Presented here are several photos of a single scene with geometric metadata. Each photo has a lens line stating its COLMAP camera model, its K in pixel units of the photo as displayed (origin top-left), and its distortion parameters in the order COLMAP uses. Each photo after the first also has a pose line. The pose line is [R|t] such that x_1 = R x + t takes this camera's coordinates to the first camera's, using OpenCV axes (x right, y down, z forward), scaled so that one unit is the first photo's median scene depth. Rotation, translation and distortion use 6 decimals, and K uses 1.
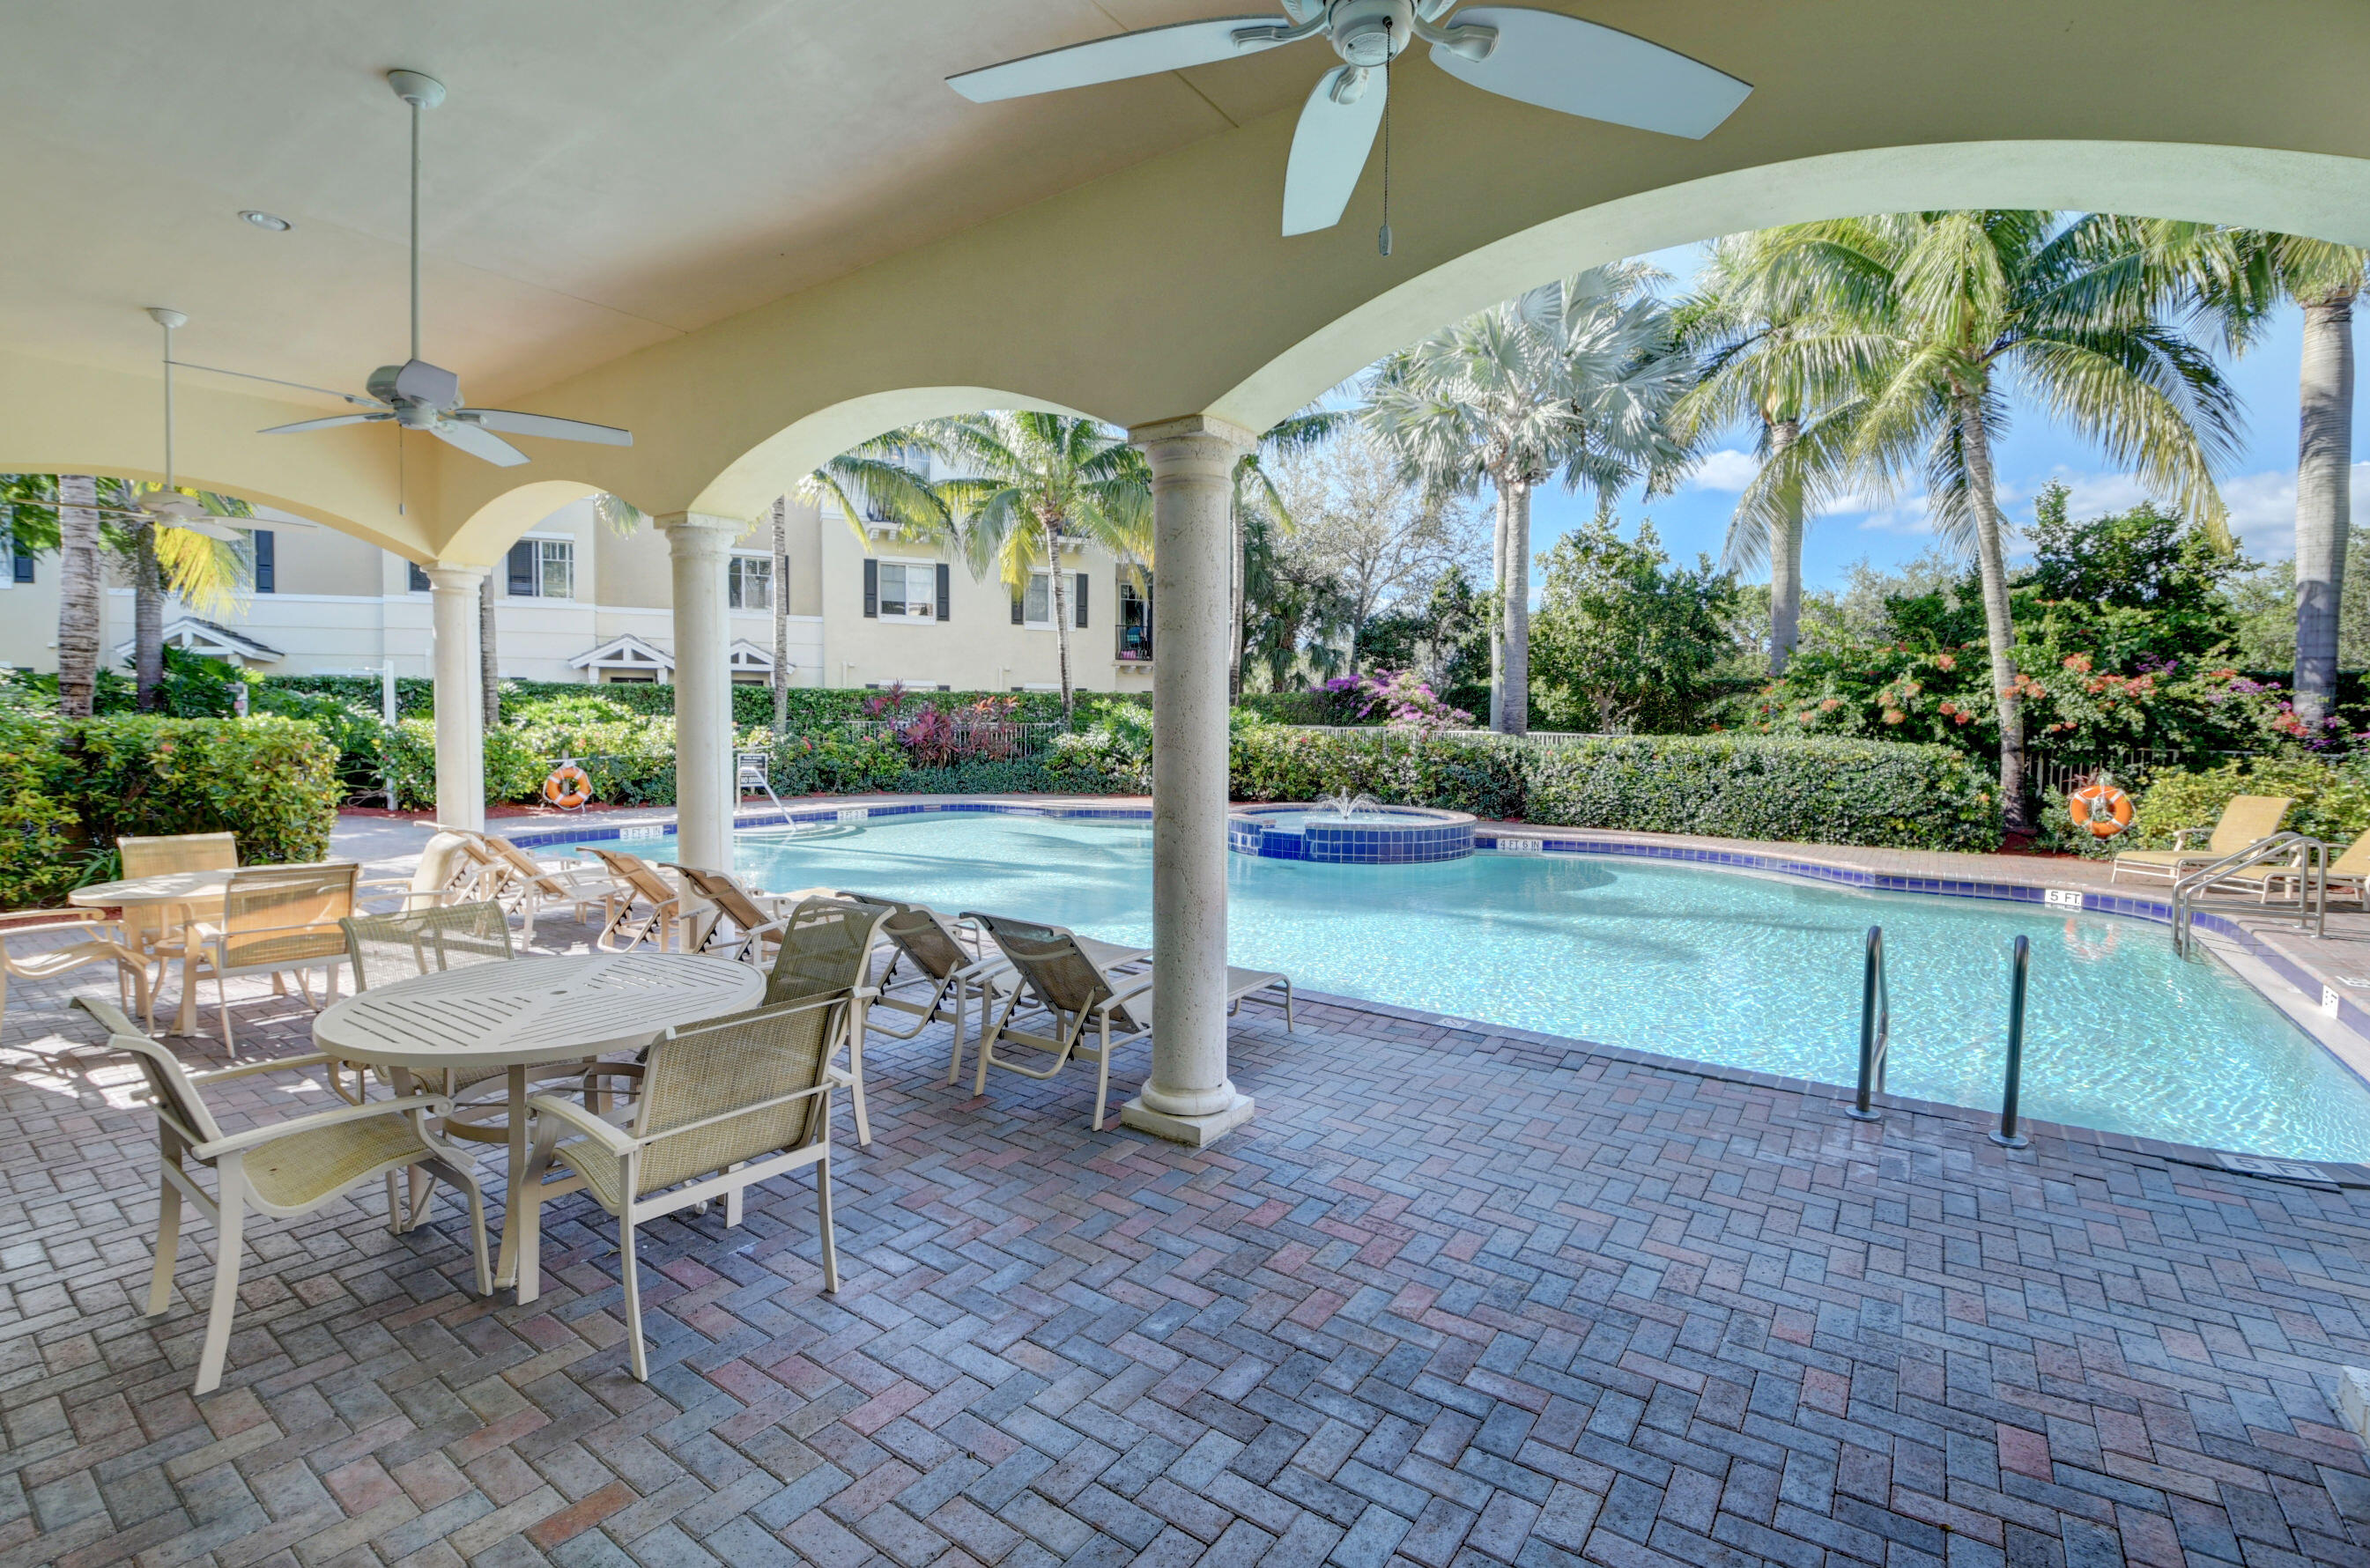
lens RADIAL K [[1051.3, 0, 1176.5], [0, 1051.3, 773.7], [0, 0, 1]] dist [-0.000835, -0.017209]
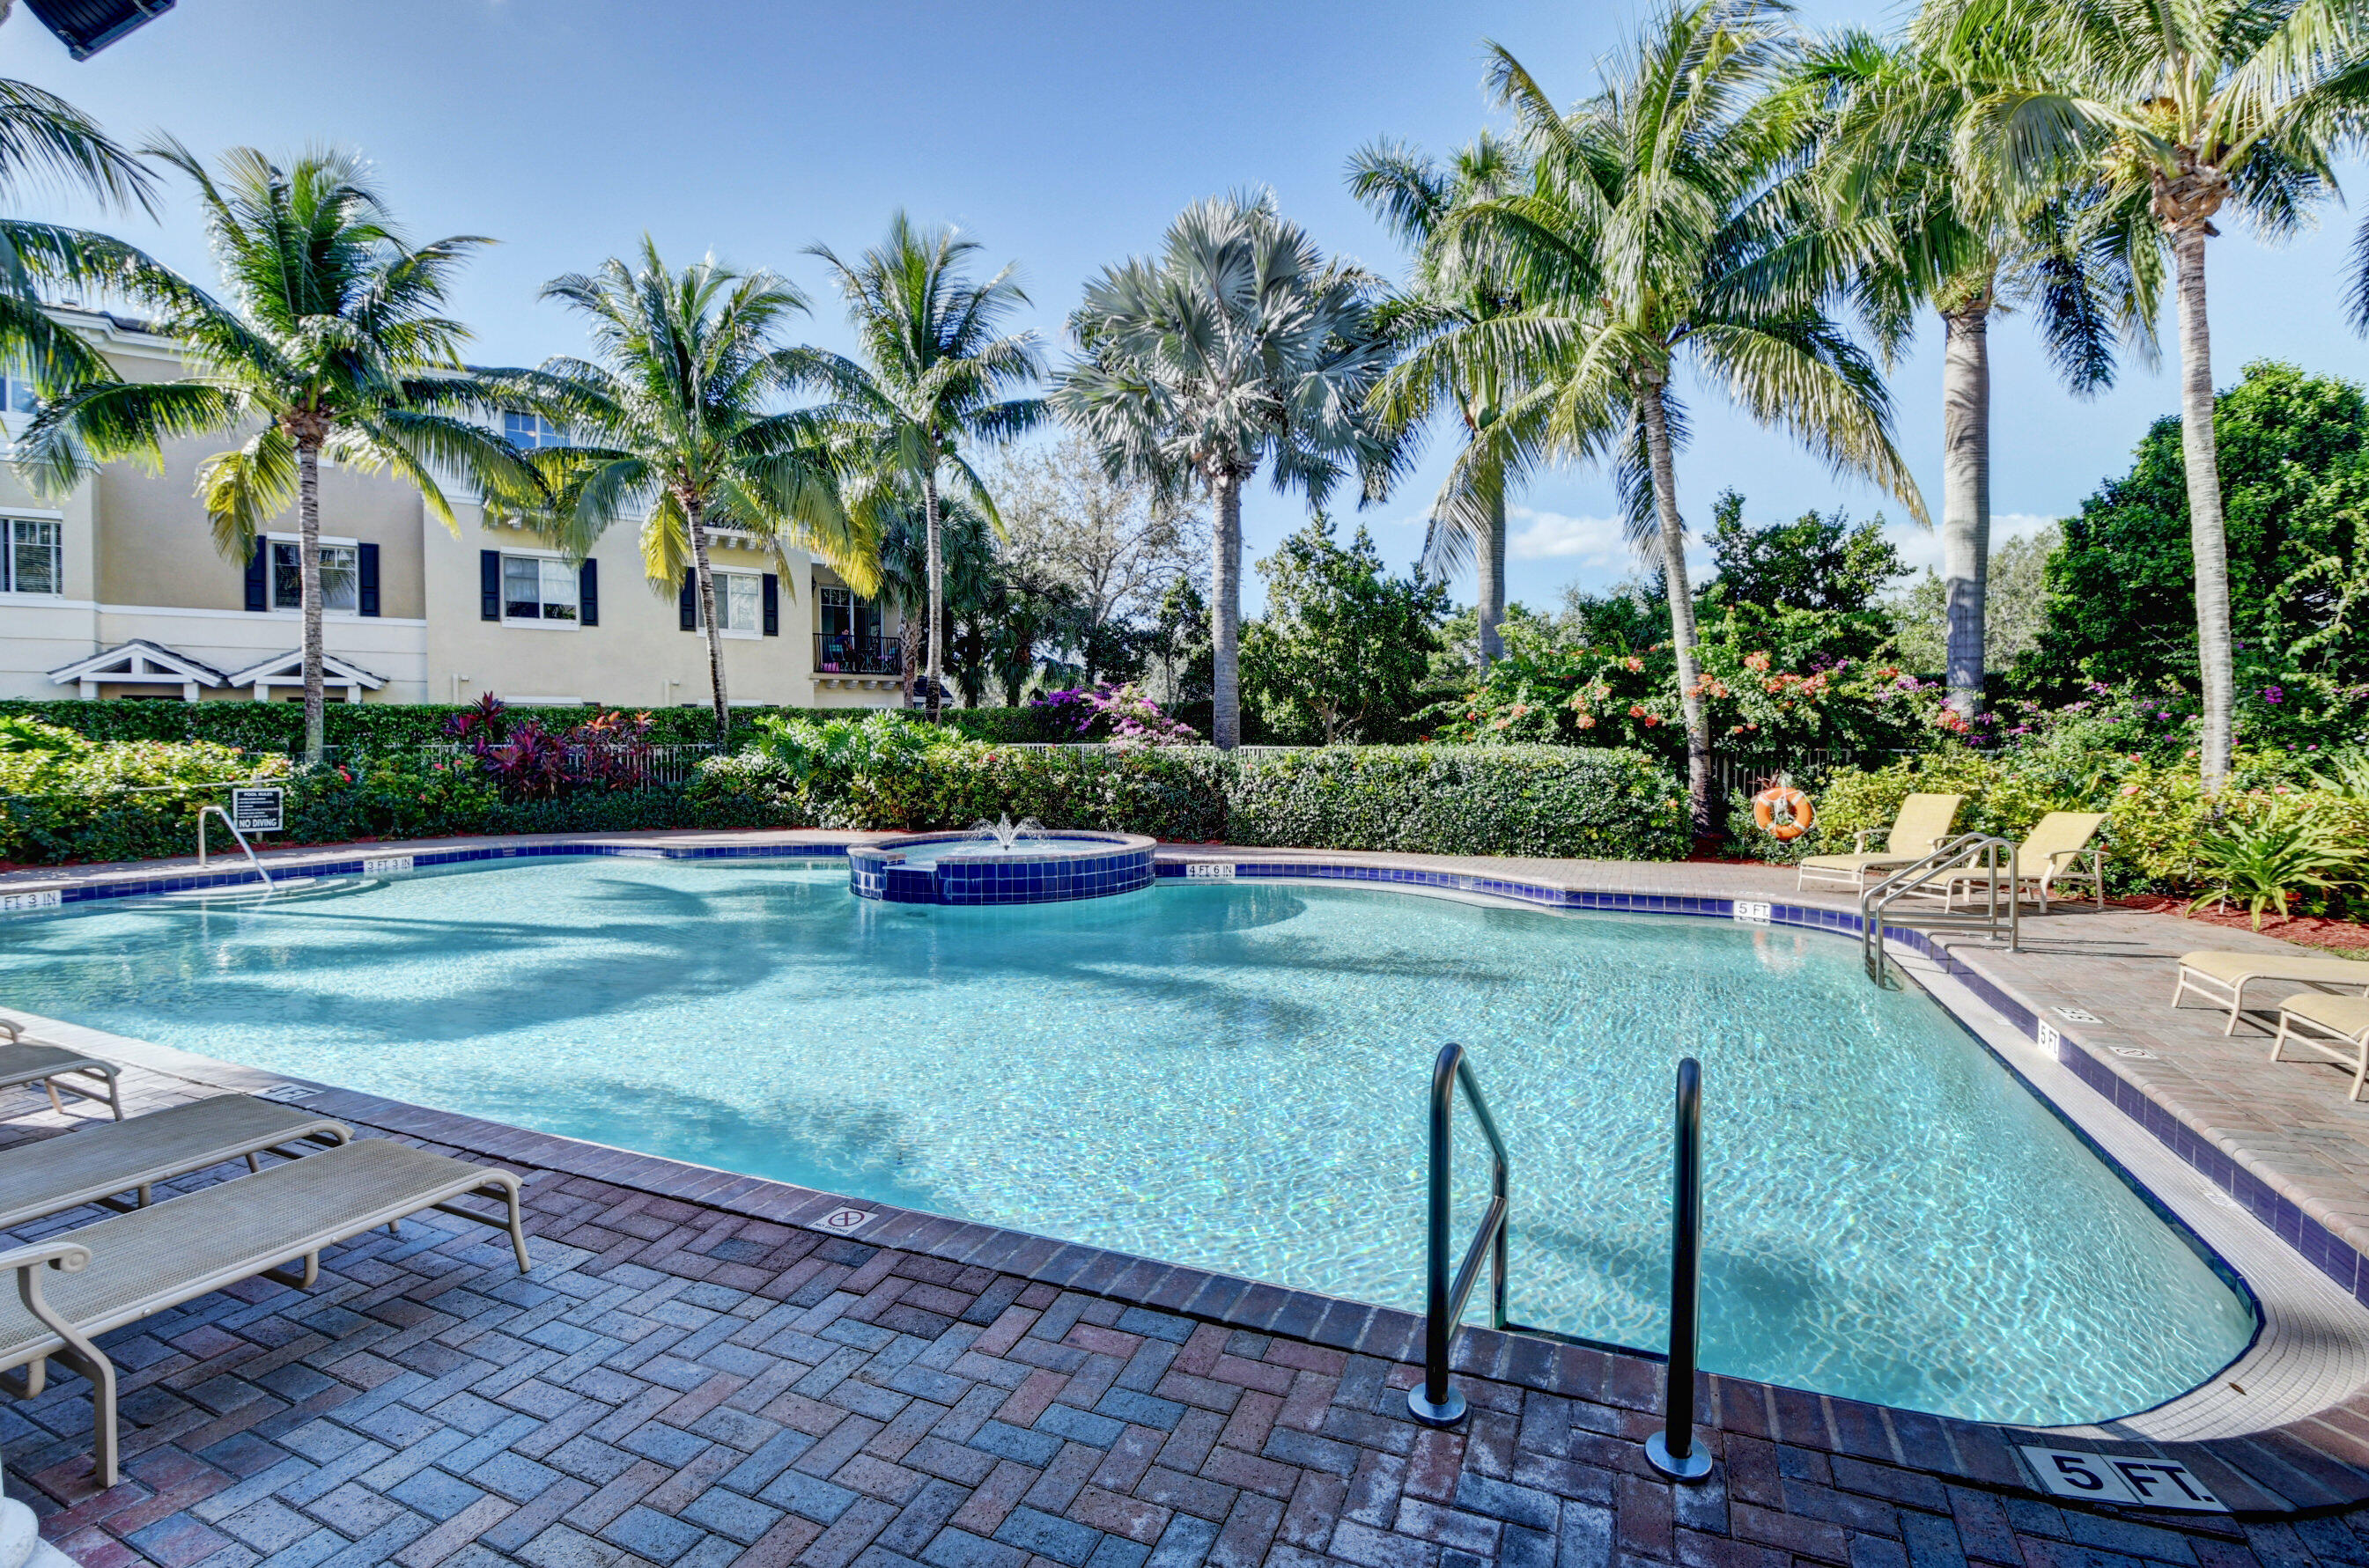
lens RADIAL K [[1050.8, 0, 1195.4], [0, 1050.8, 776.4], [0, 0, 1]] dist [0.031722, -0.035223]
pose [[0.974700, -0.021890, 0.222442, 0.117460], [0.026116, 0.999530, -0.016075, 0.002522], [-0.221986, 0.021477, 0.974813, 0.137080]]
